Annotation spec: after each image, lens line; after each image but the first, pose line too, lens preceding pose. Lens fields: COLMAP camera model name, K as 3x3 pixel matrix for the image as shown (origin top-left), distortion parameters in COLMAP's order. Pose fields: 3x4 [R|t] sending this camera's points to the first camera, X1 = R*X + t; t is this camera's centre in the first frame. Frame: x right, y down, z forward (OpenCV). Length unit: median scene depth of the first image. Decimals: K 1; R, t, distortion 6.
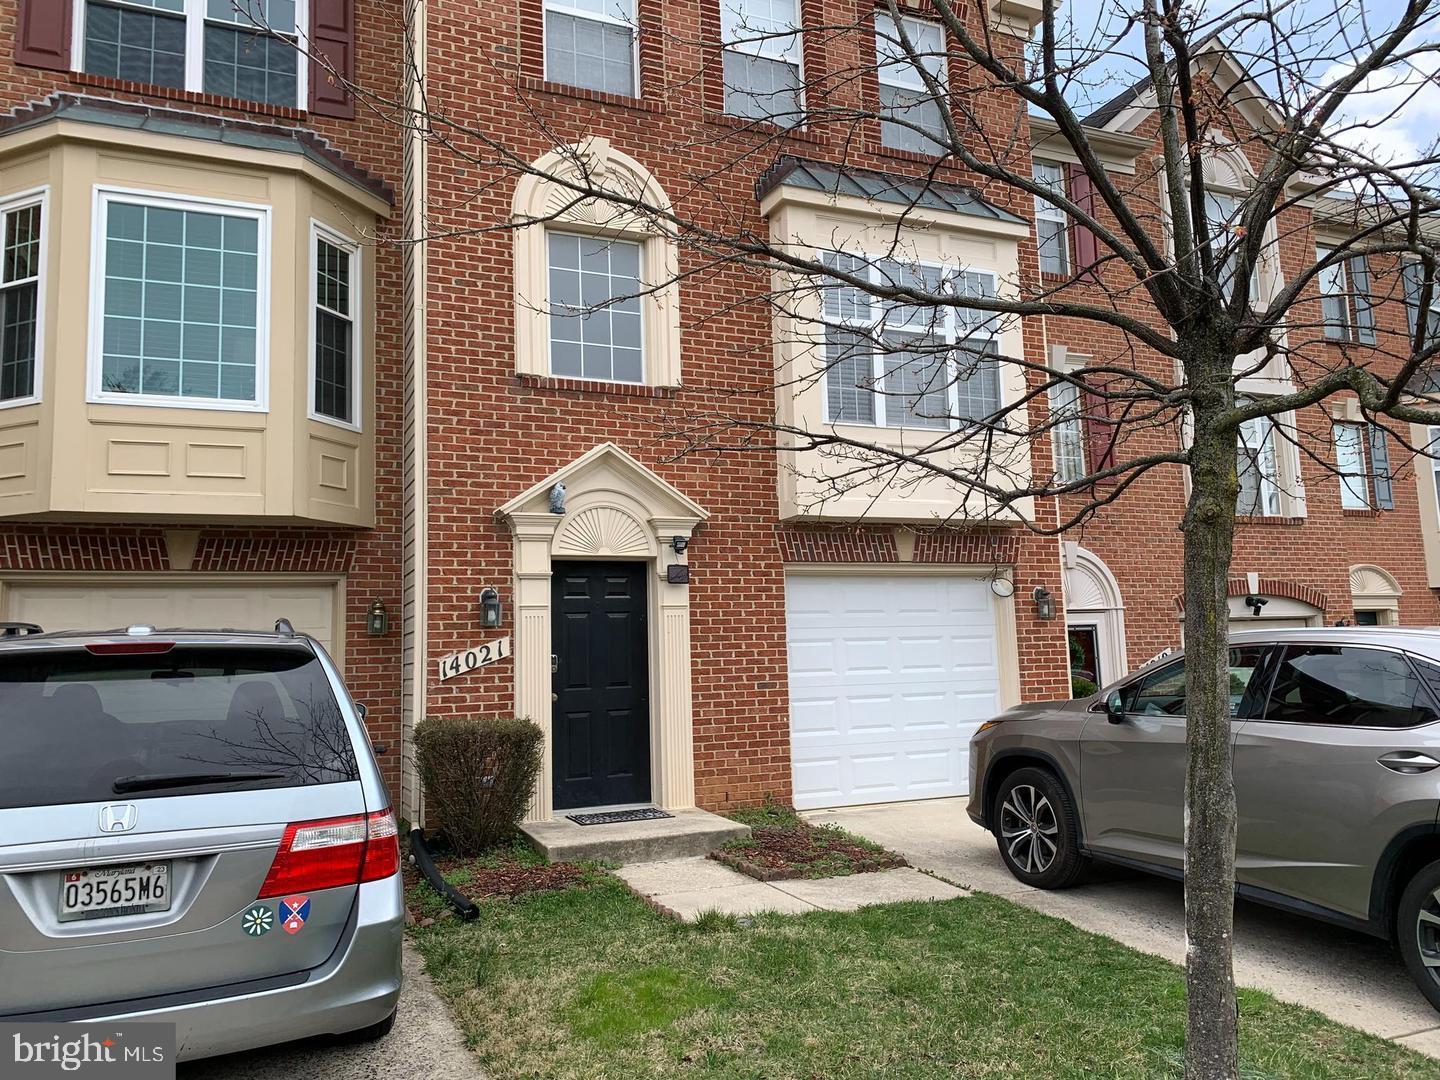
lens RADIAL K [[1092.2, 0, 713.3], [0, 1092.2, 546.0], [0, 0, 1]] dist [0.072666, -0.119312]
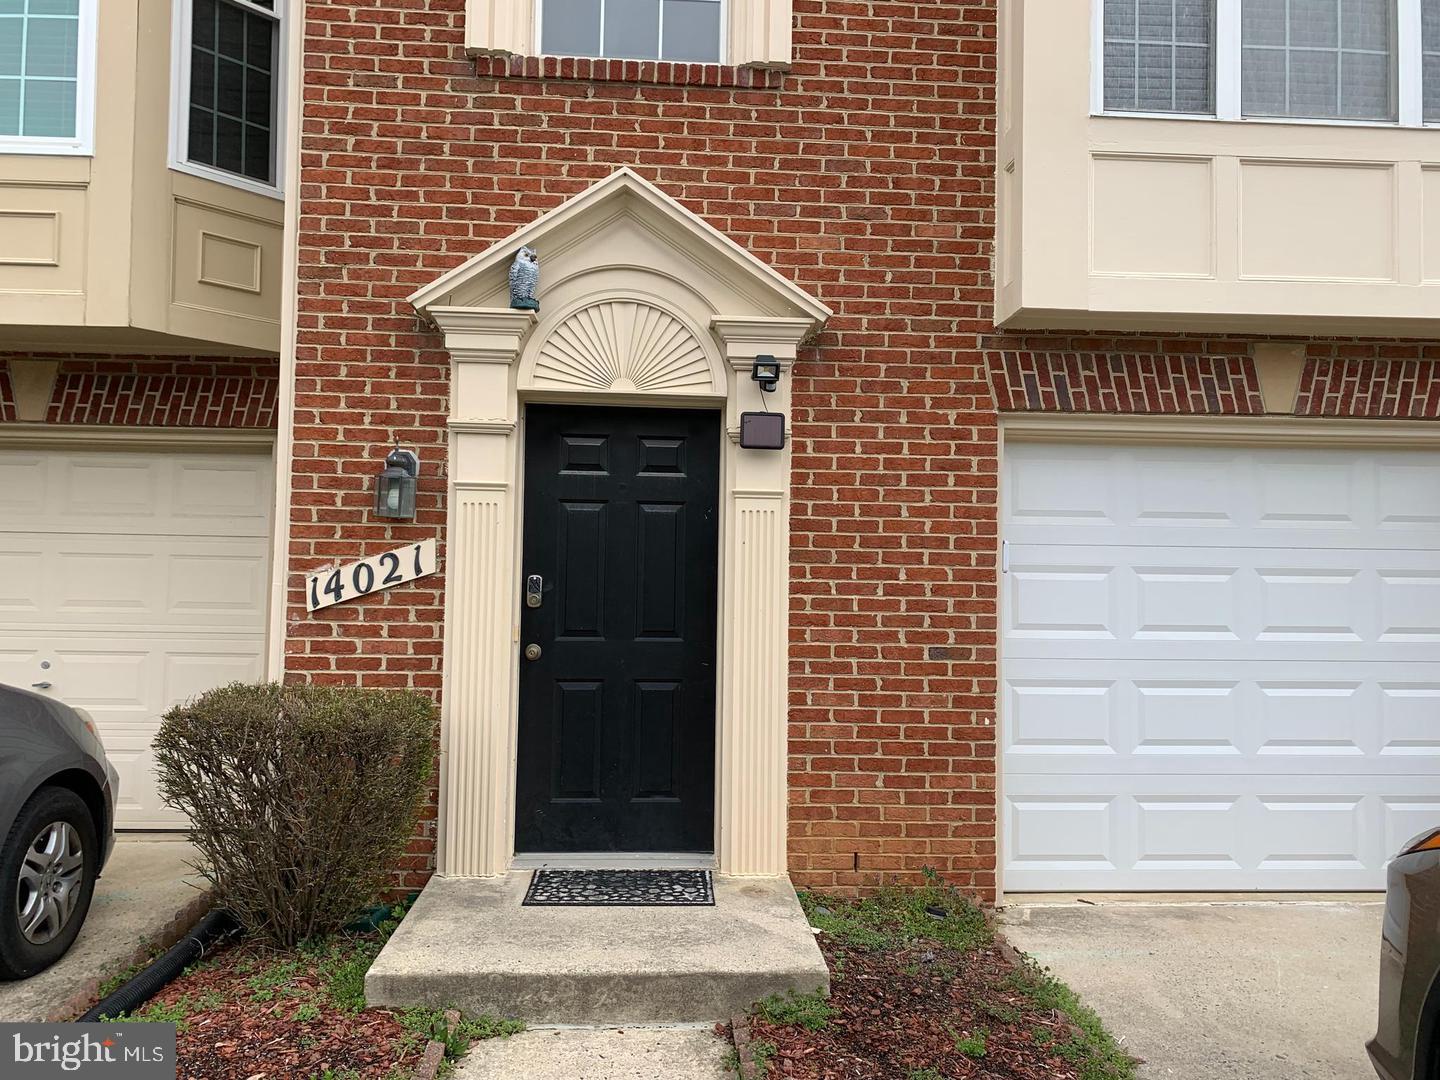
lens RADIAL K [[1092.2, 0, 713.3], [0, 1092.2, 546.0], [0, 0, 1]] dist [0.072666, -0.119312]
pose [[0.936249, 0.034706, -0.349619, 0.129064], [-0.007838, 0.996925, 0.077973, 0.040706], [0.351250, -0.070262, 0.933642, 0.512608]]
